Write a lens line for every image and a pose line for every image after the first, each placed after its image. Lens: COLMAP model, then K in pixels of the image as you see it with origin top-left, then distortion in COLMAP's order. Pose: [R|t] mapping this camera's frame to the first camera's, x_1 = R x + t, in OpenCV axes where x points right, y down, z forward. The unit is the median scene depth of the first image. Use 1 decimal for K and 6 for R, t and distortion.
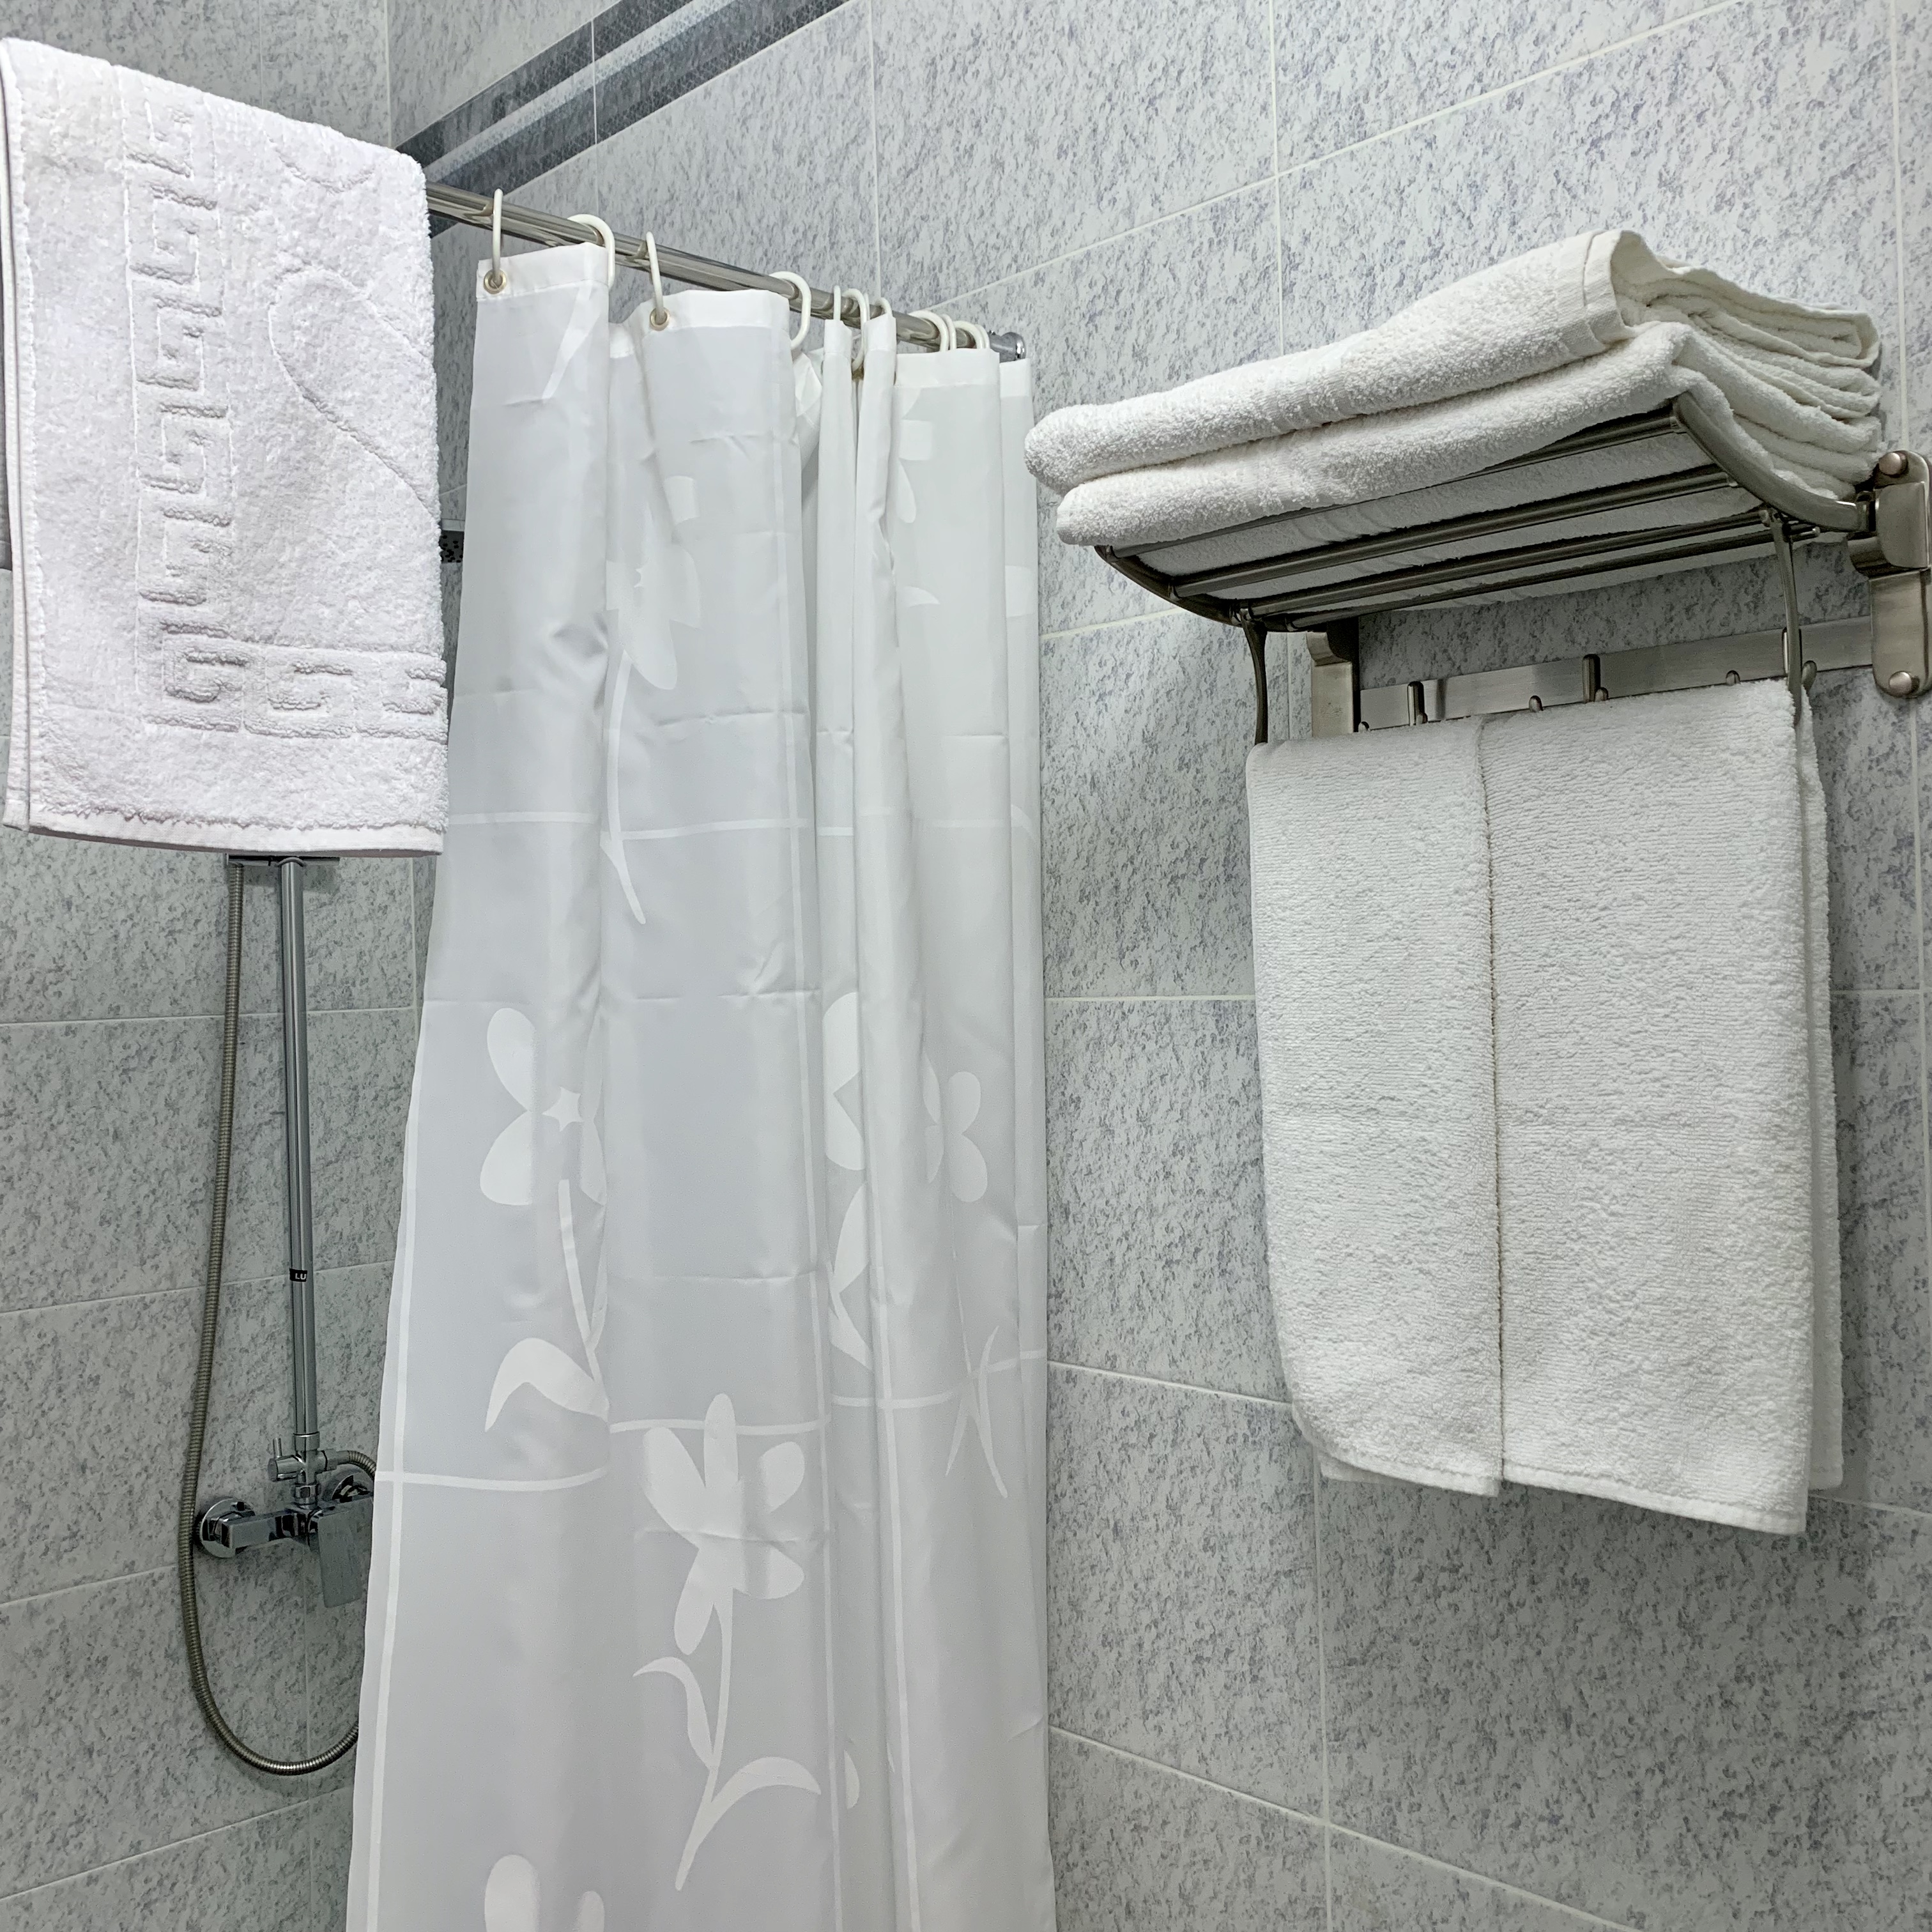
lens RADIAL K [[1981.3, 0, 988.4], [0, 1981.3, 926.4], [0, 0, 1]] dist [0.025890, 0.000000]
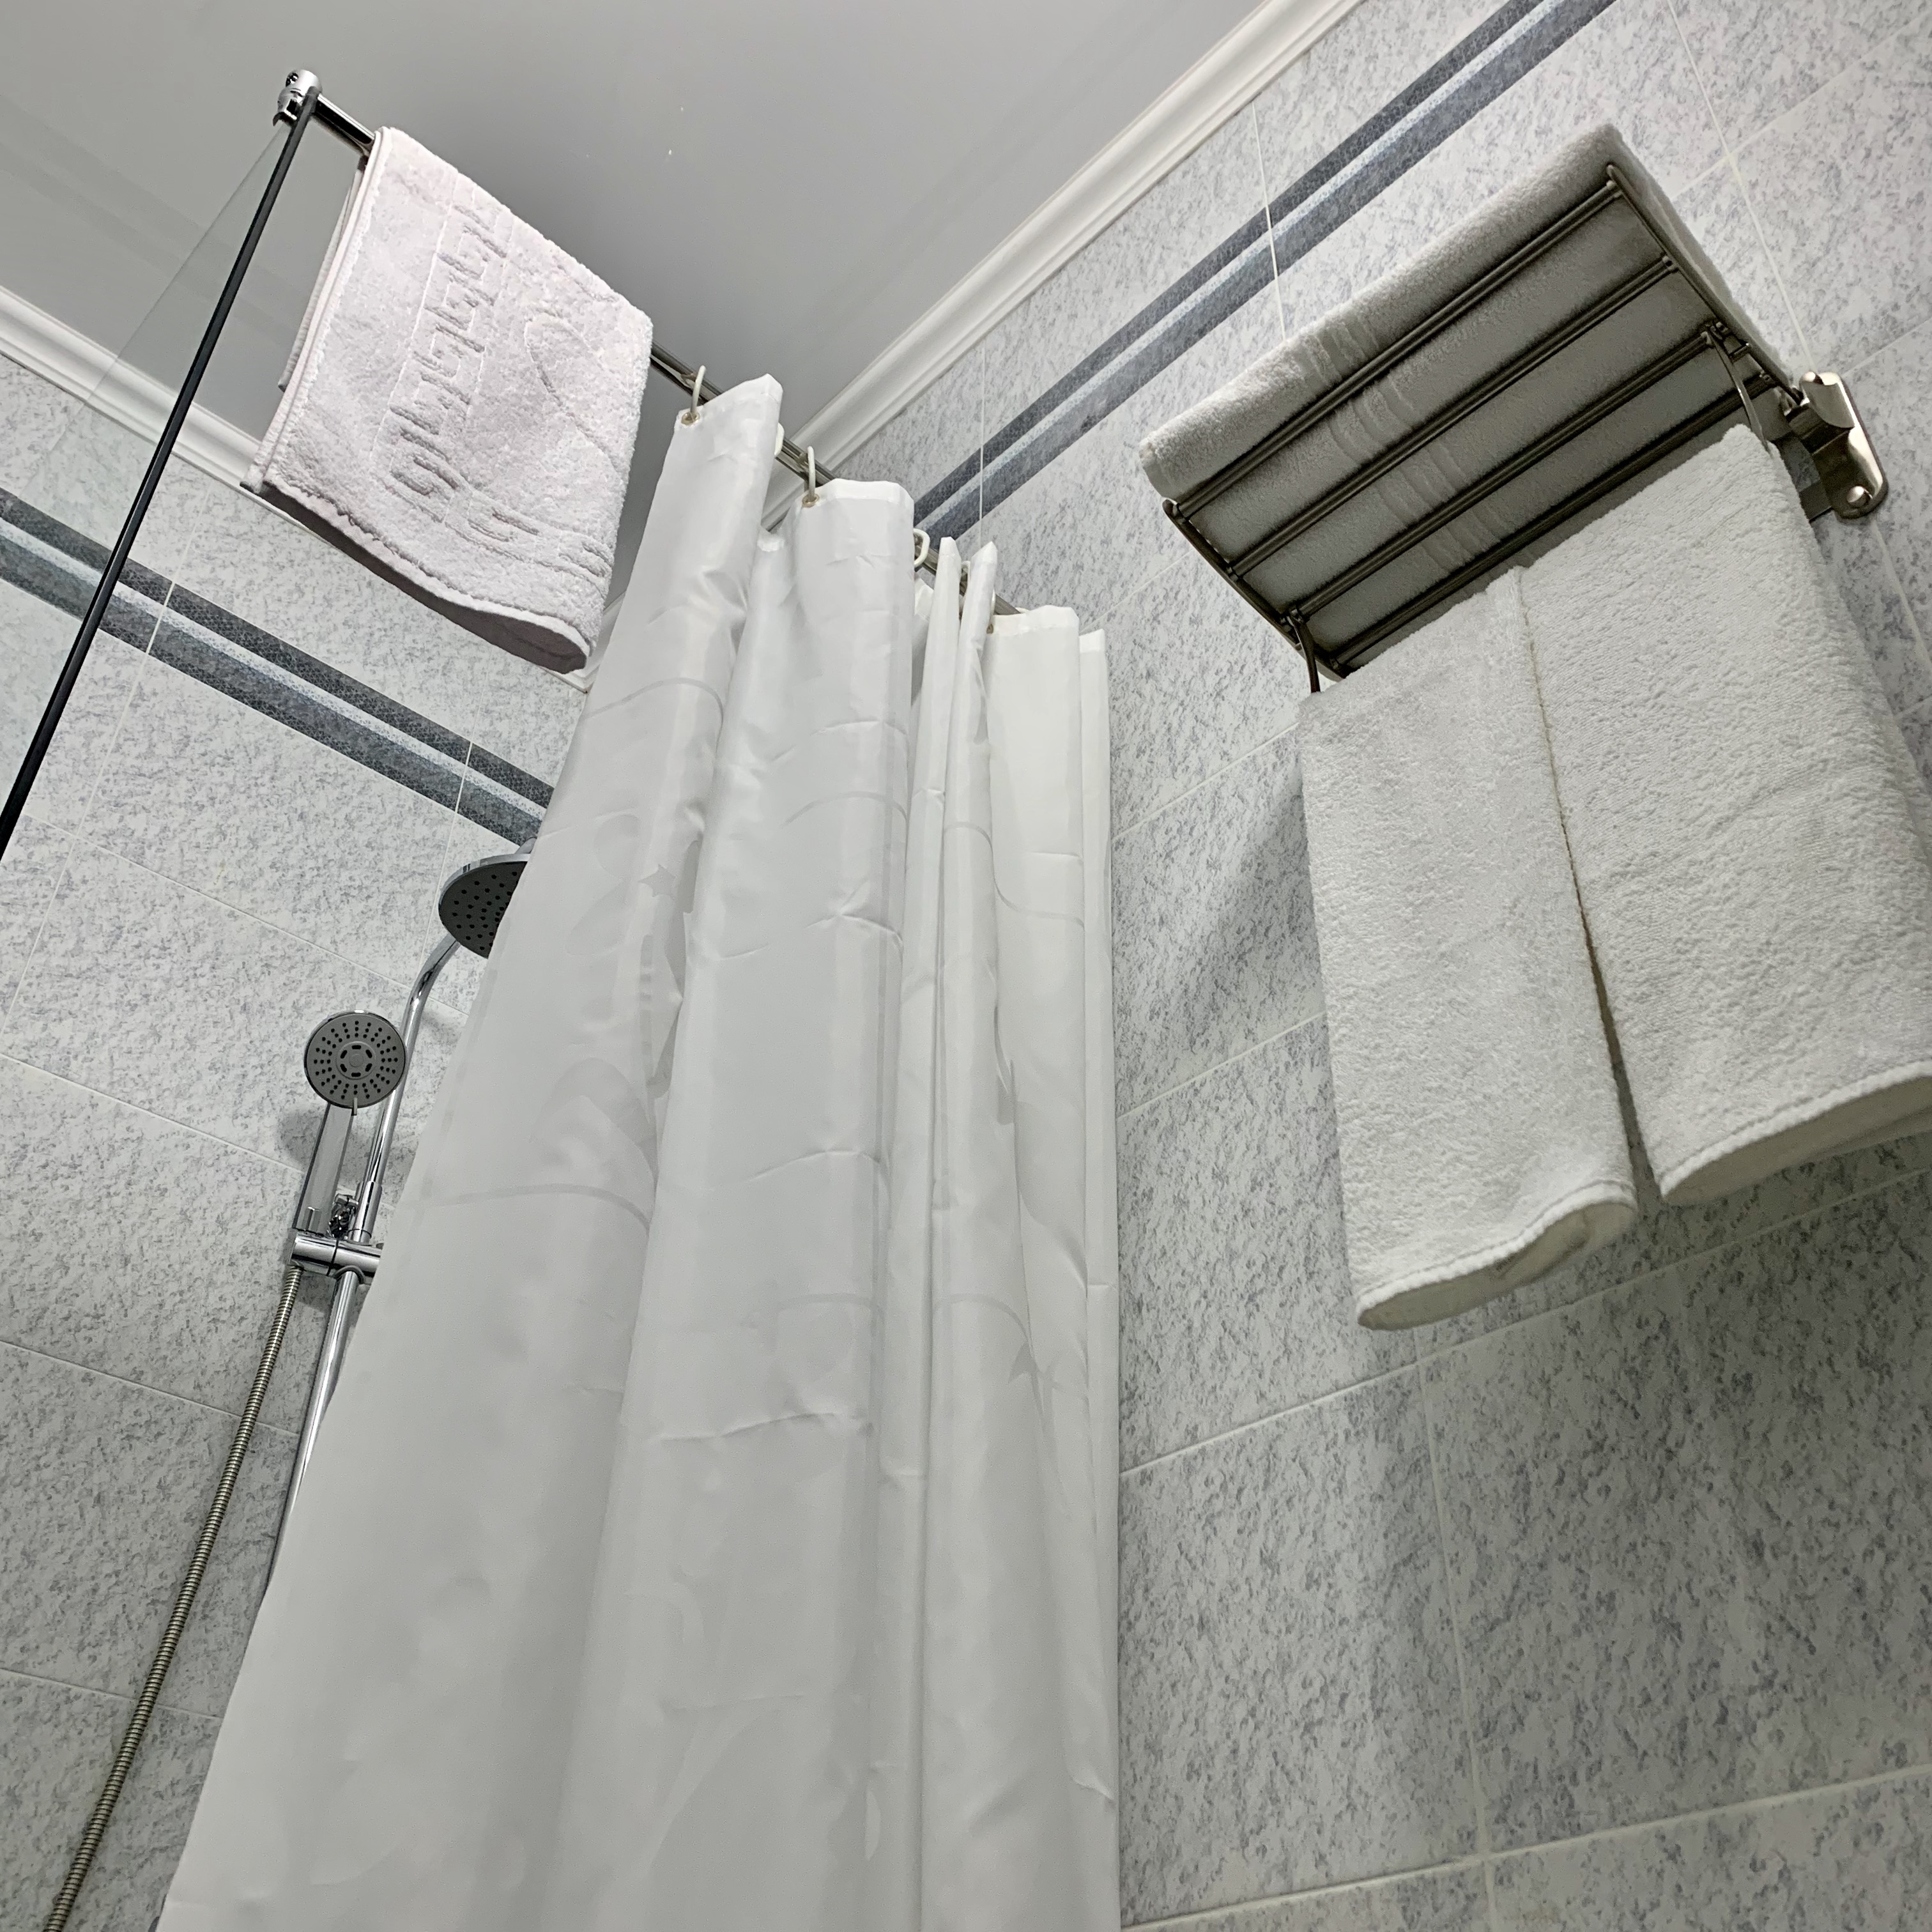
lens RADIAL K [[1981.3, 0, 990.9], [0, 1981.3, 955.5], [0, 0, 1]] dist [0.025890, 0.000000]
pose [[0.999185, 0.024365, -0.032180, -0.004590], [-0.038838, 0.797459, -0.602121, 0.600131], [0.010992, 0.602880, 0.797756, 0.162859]]
